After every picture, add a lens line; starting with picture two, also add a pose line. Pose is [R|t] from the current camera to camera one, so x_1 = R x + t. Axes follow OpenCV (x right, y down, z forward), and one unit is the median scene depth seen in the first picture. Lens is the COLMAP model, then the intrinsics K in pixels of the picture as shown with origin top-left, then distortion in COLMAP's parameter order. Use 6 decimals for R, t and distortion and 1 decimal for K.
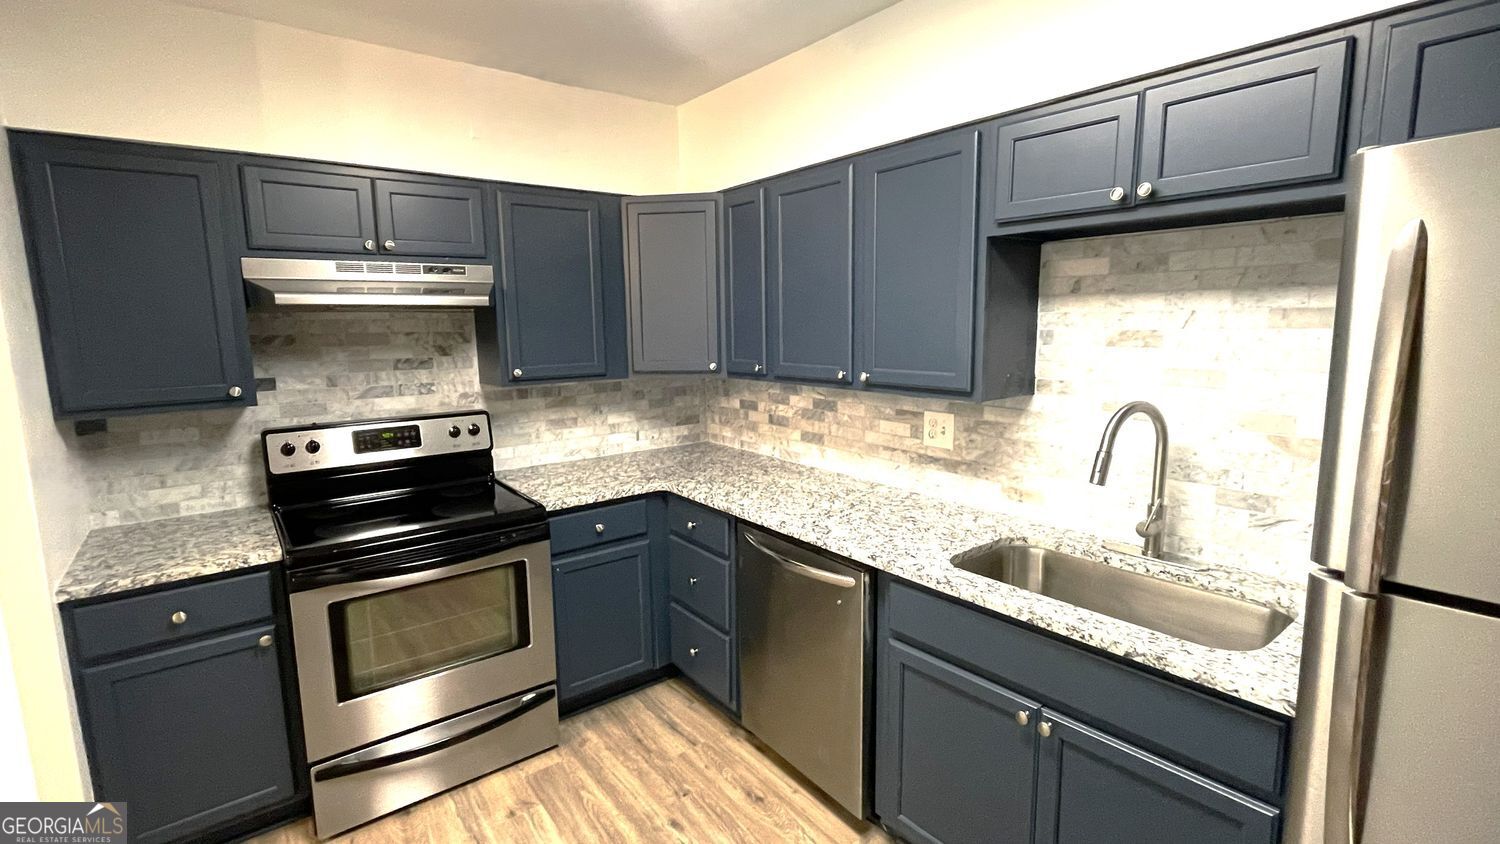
lens RADIAL K [[655.6, 0, 732.1], [0, 655.6, 417.8], [0, 0, 1]] dist [-0.000641, 0.000220]
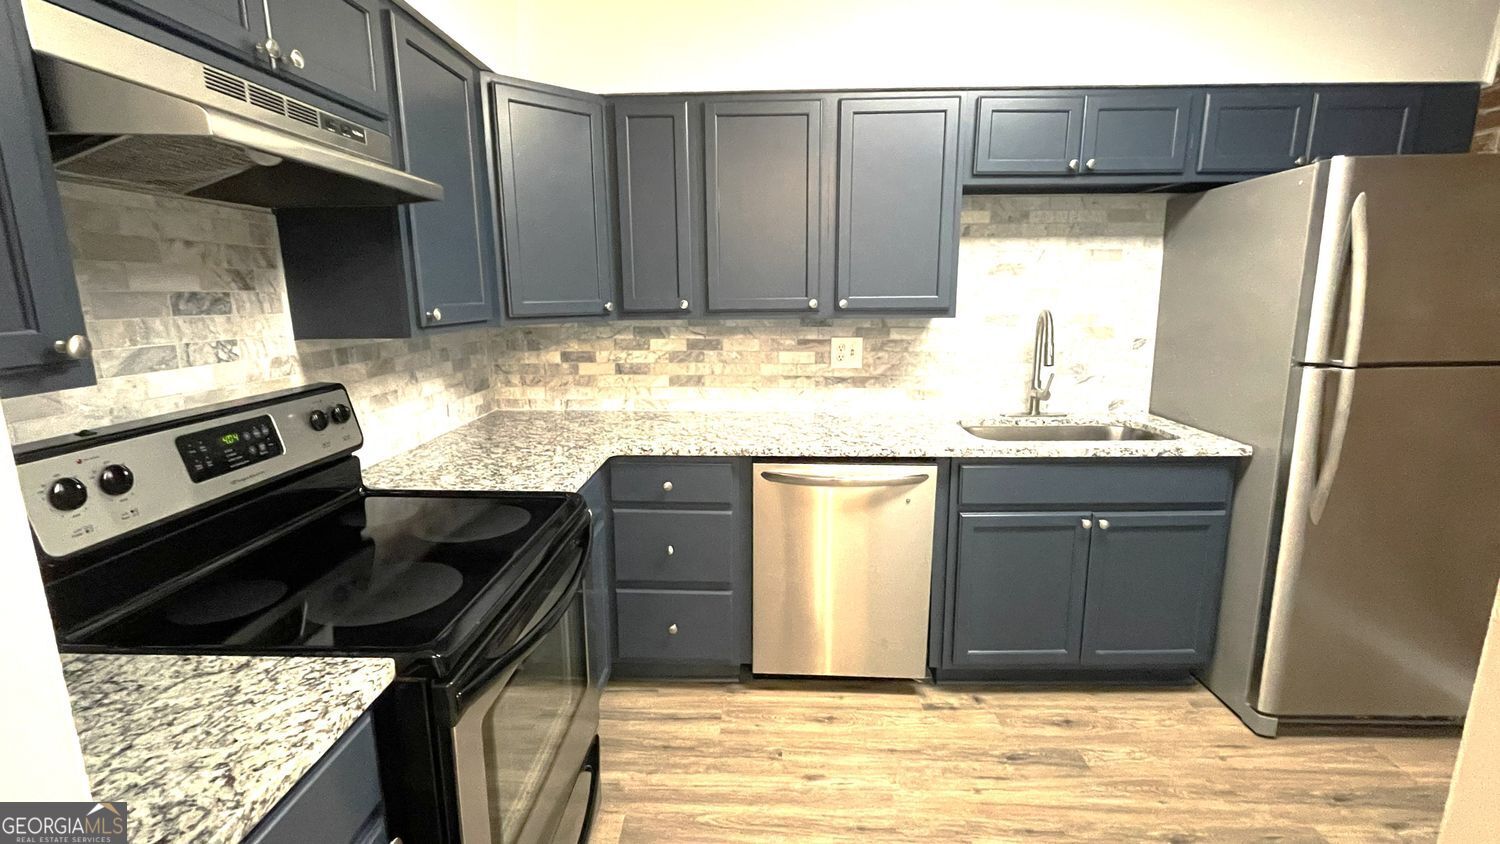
lens RADIAL K [[655.6, 0, 732.1], [0, 655.6, 417.8], [0, 0, 1]] dist [-0.000641, 0.000220]
pose [[0.649642, -0.137788, 0.747650, -0.636144], [0.107939, 0.990193, 0.088698, 0.006824], [-0.752539, 0.023079, 0.658143, 0.359253]]
